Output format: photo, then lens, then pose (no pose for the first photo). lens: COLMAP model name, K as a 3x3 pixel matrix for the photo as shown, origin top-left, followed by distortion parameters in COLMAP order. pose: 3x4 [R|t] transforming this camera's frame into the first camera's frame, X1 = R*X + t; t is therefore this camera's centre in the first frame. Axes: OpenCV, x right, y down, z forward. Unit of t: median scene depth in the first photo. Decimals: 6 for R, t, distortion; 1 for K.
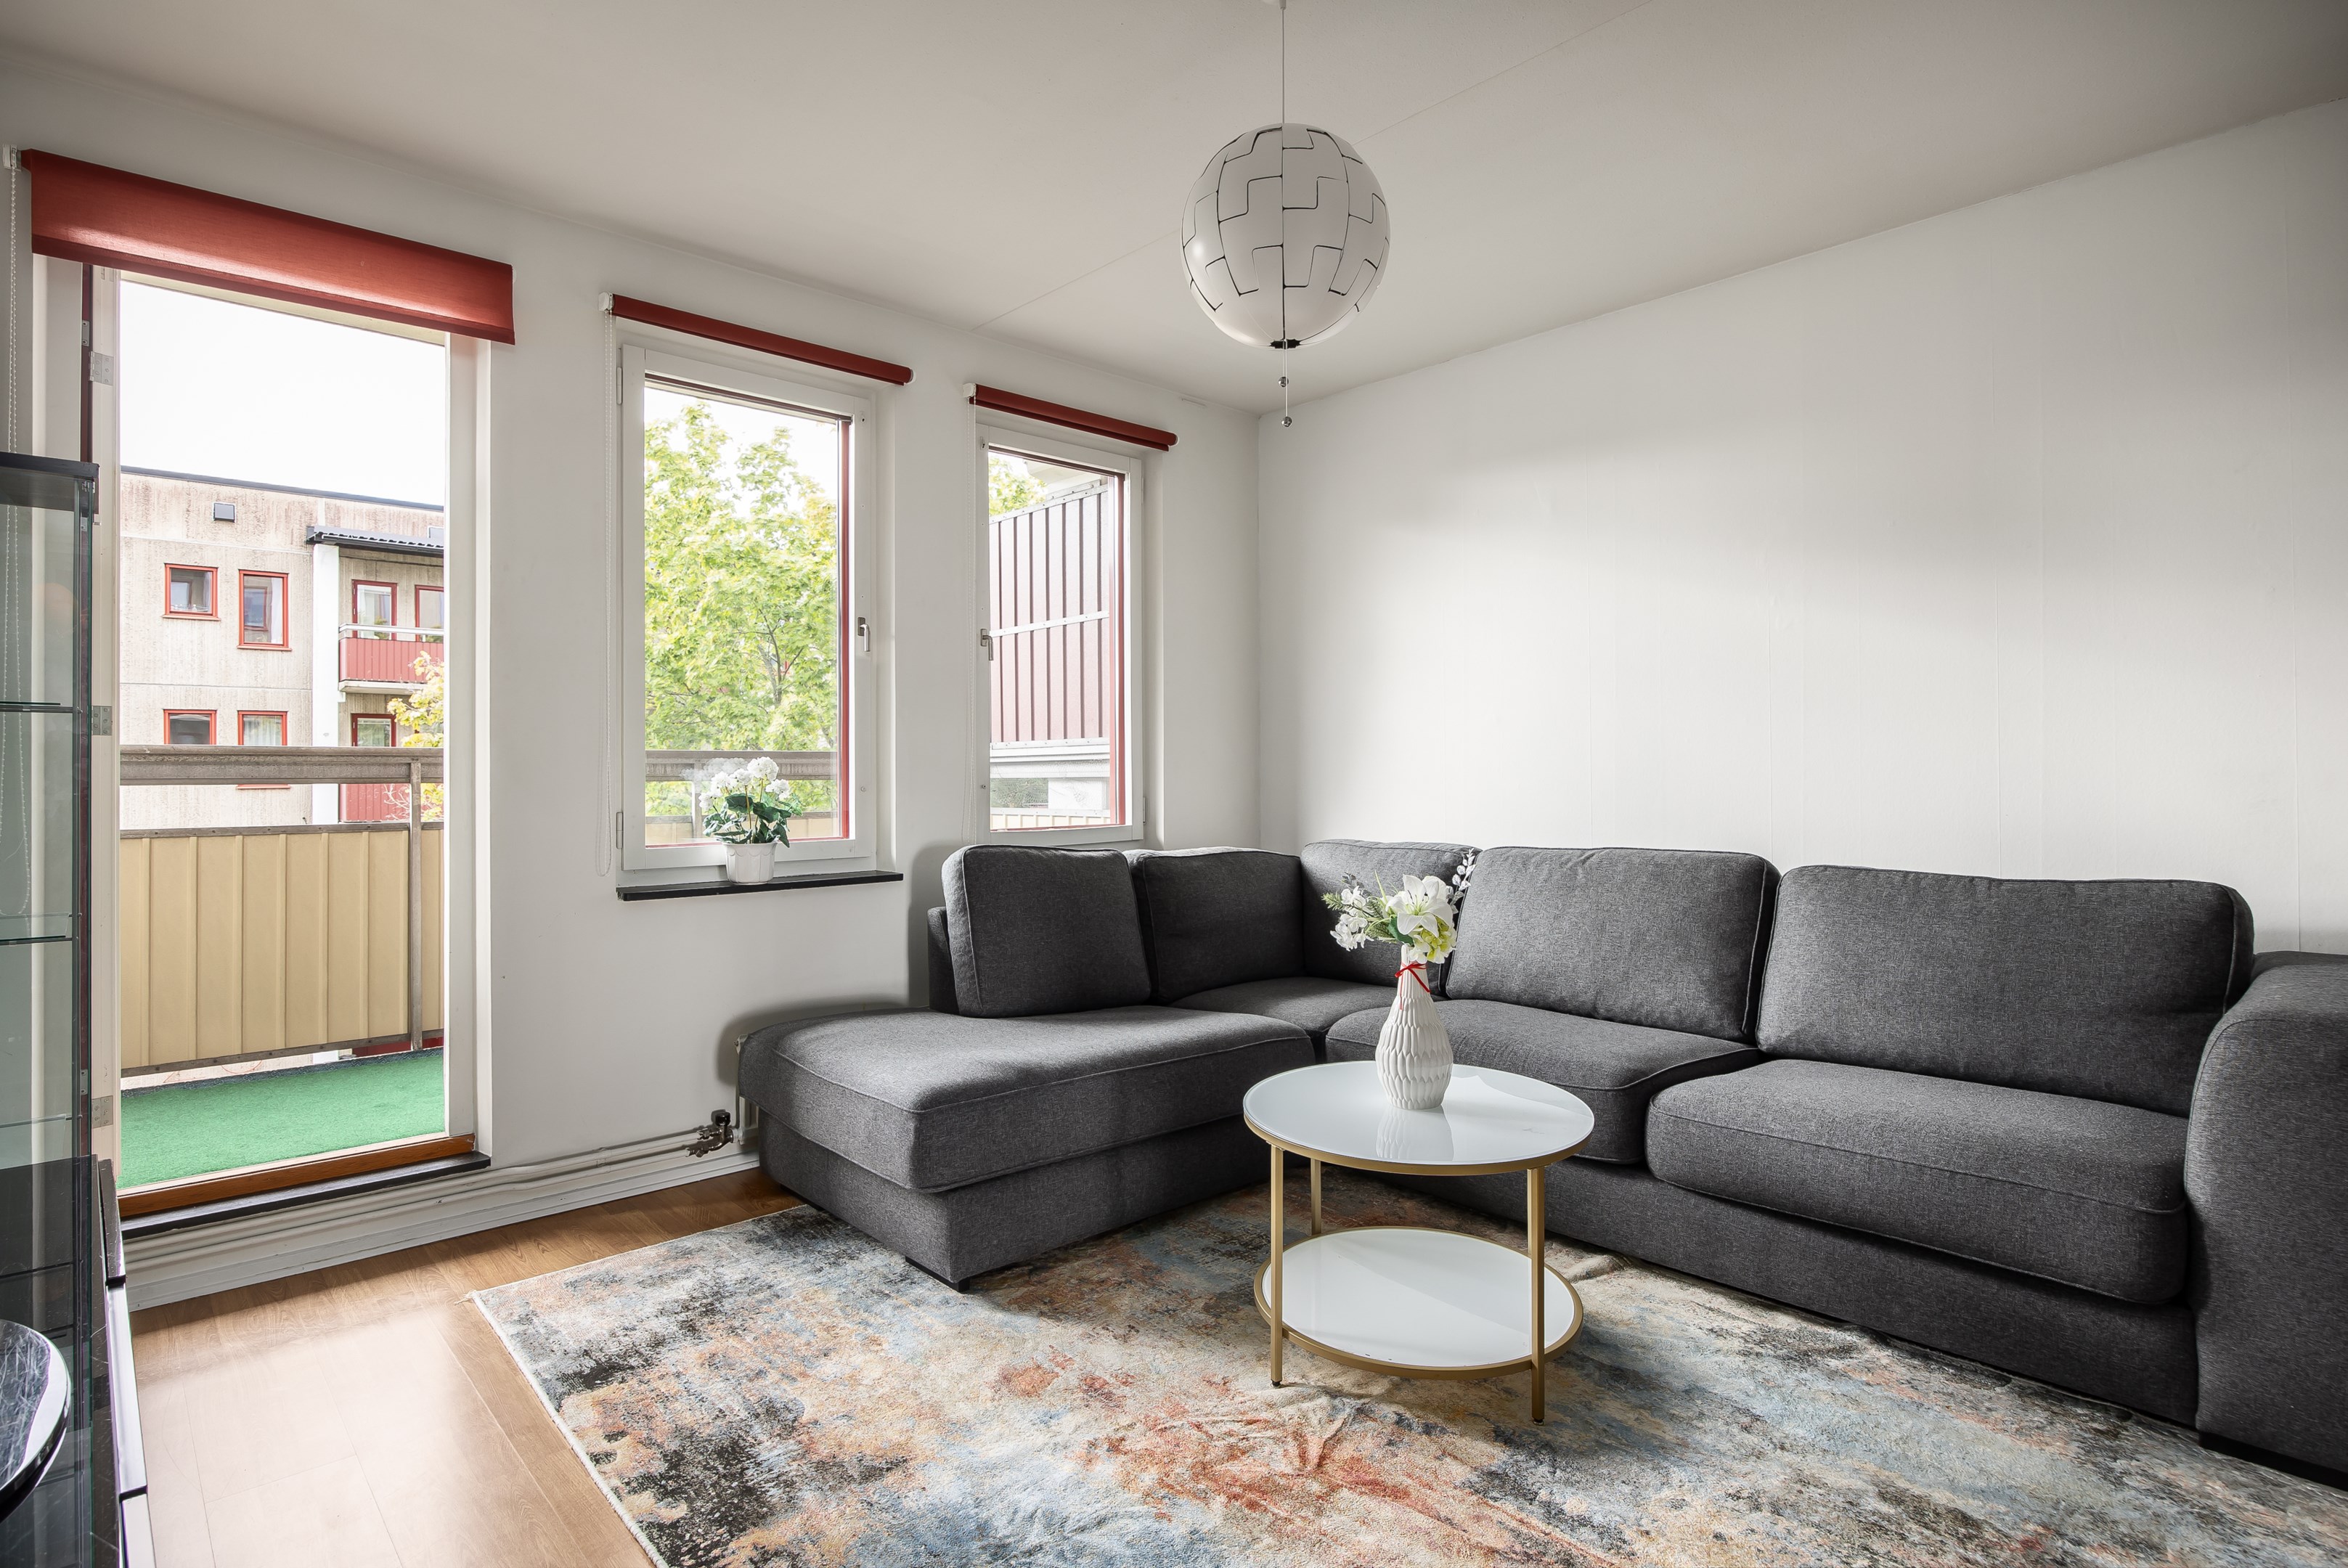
lens RADIAL K [[1178.5, 0, 1154.8], [0, 1178.5, 773.1], [0, 0, 1]] dist [-0.008971, -0.004046]
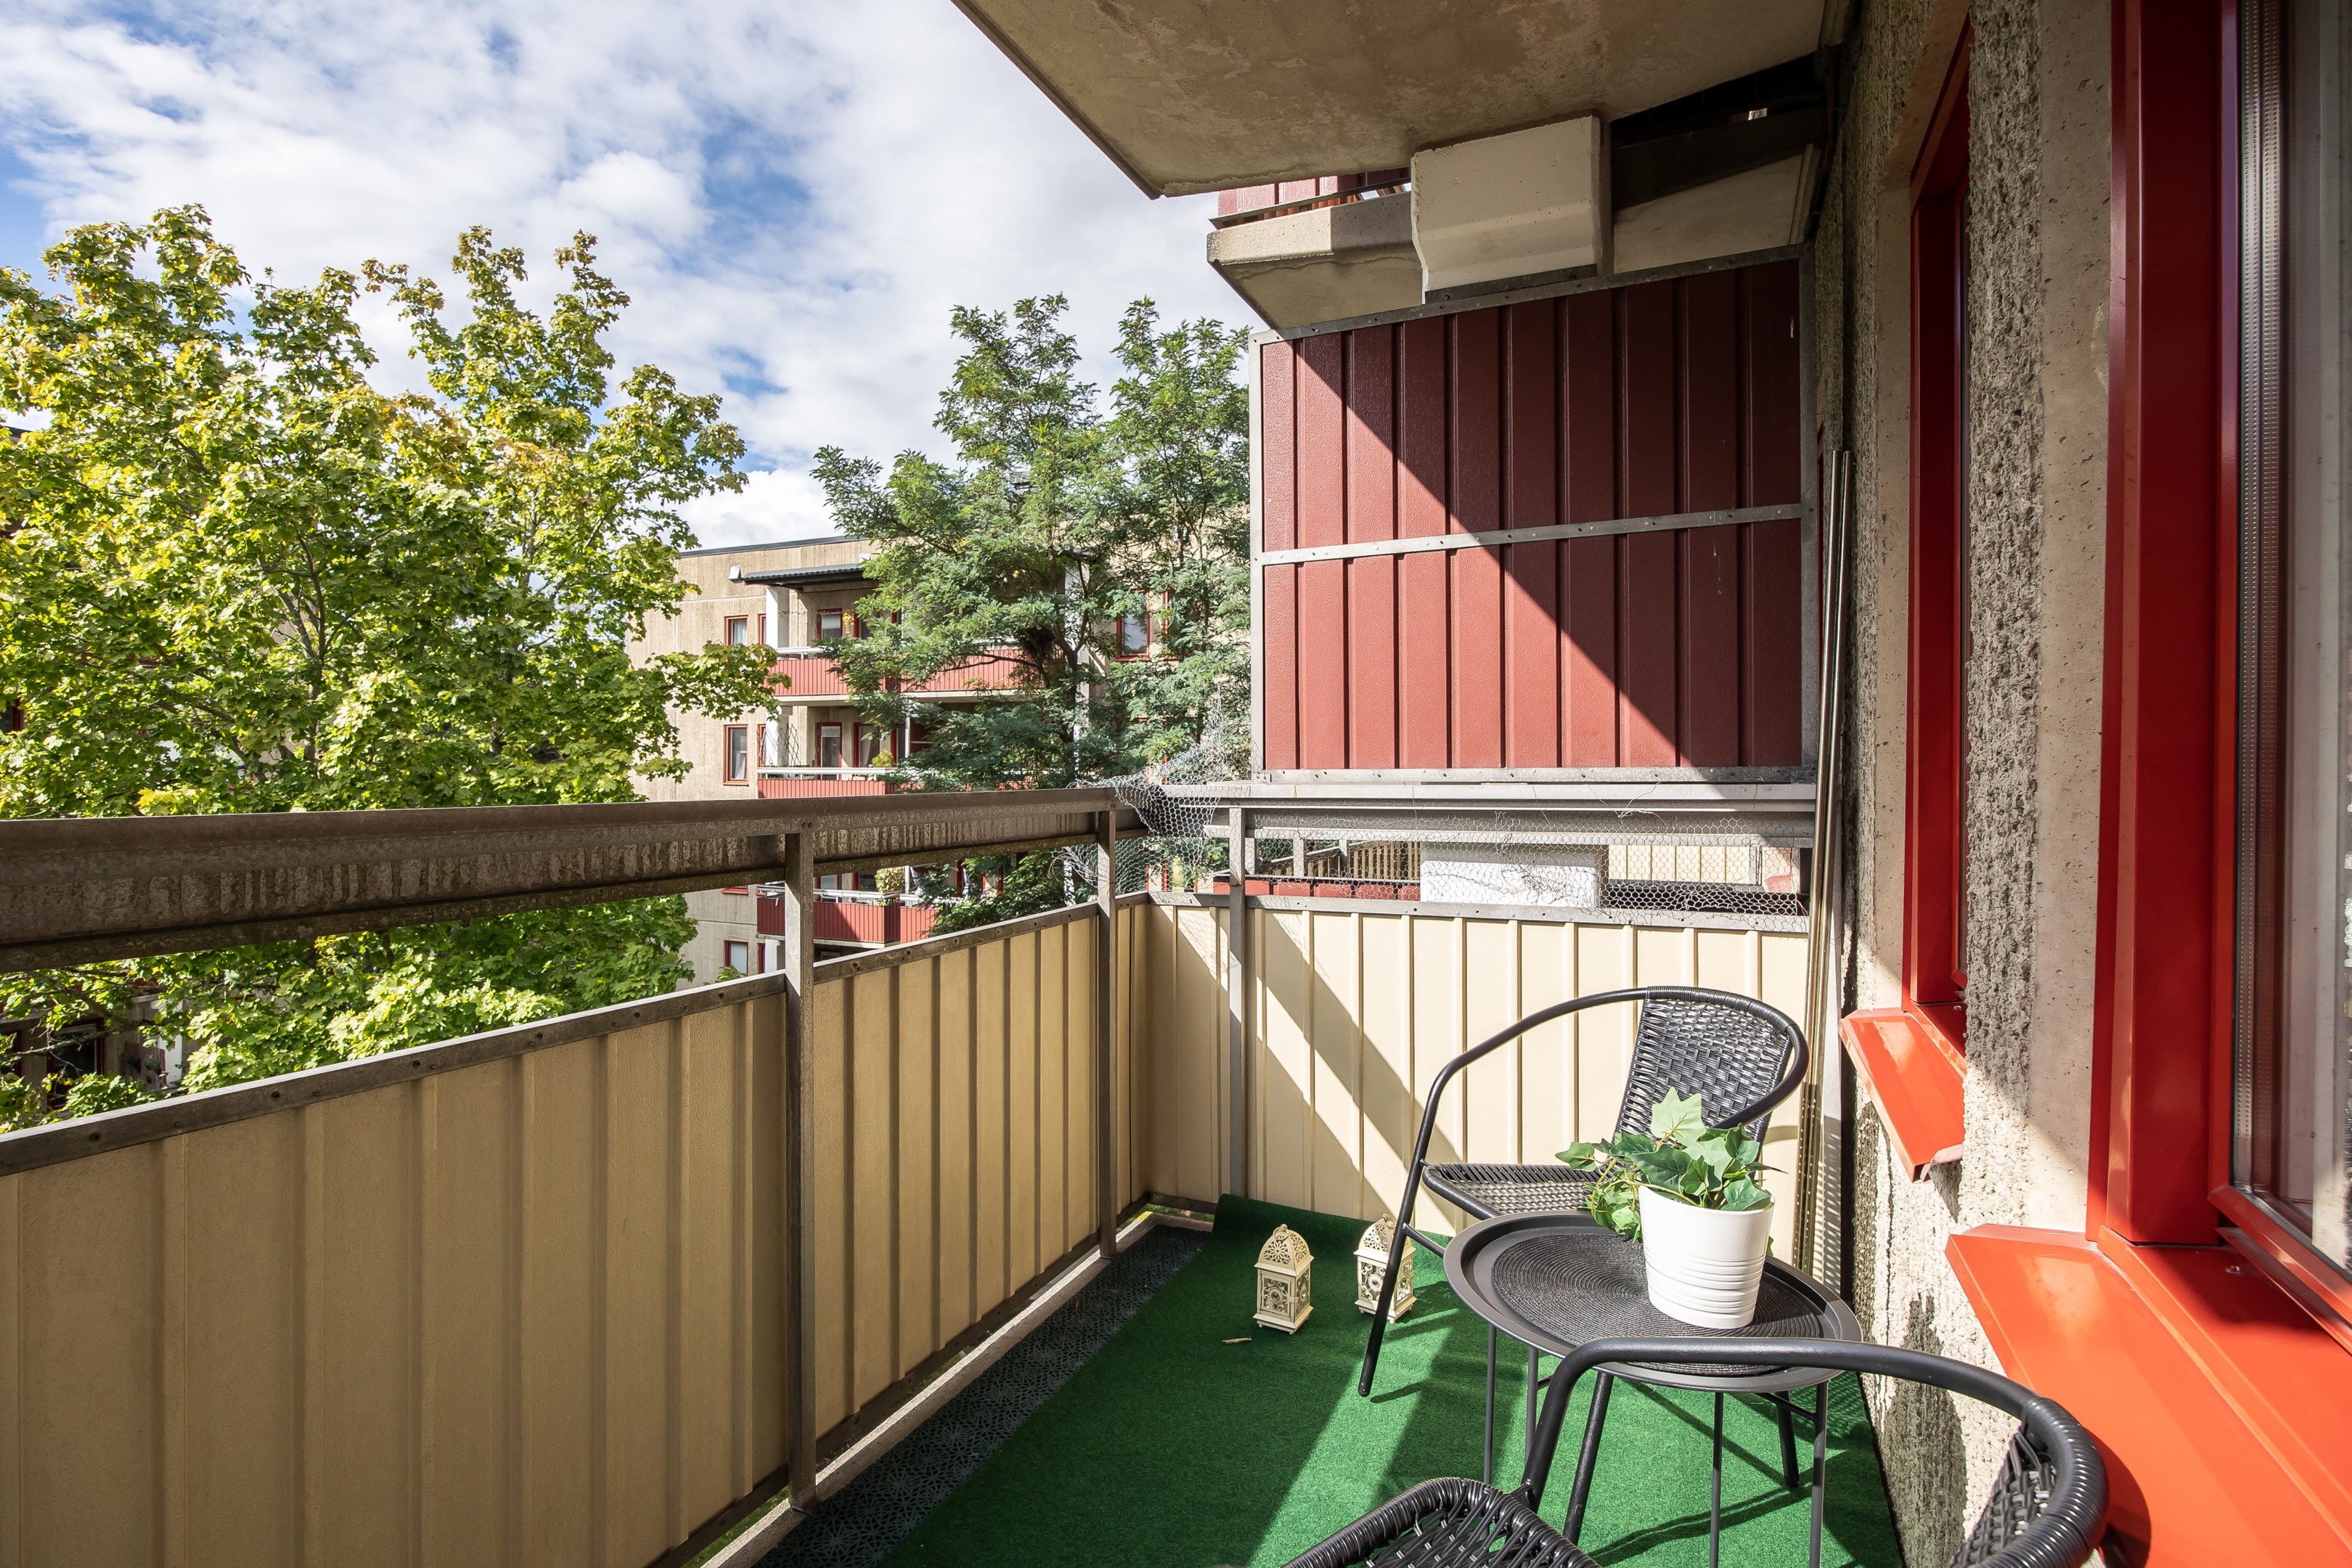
lens RADIAL K [[1180.6, 0, 1179.3], [0, 1180.6, 765.5], [0, 0, 1]] dist [-0.008971, -0.004046]
pose [[0.916417, 0.006153, 0.400177, -0.542017], [-0.004385, 0.999976, -0.005333, -0.034554], [-0.400200, 0.003133, 0.916422, 0.736117]]
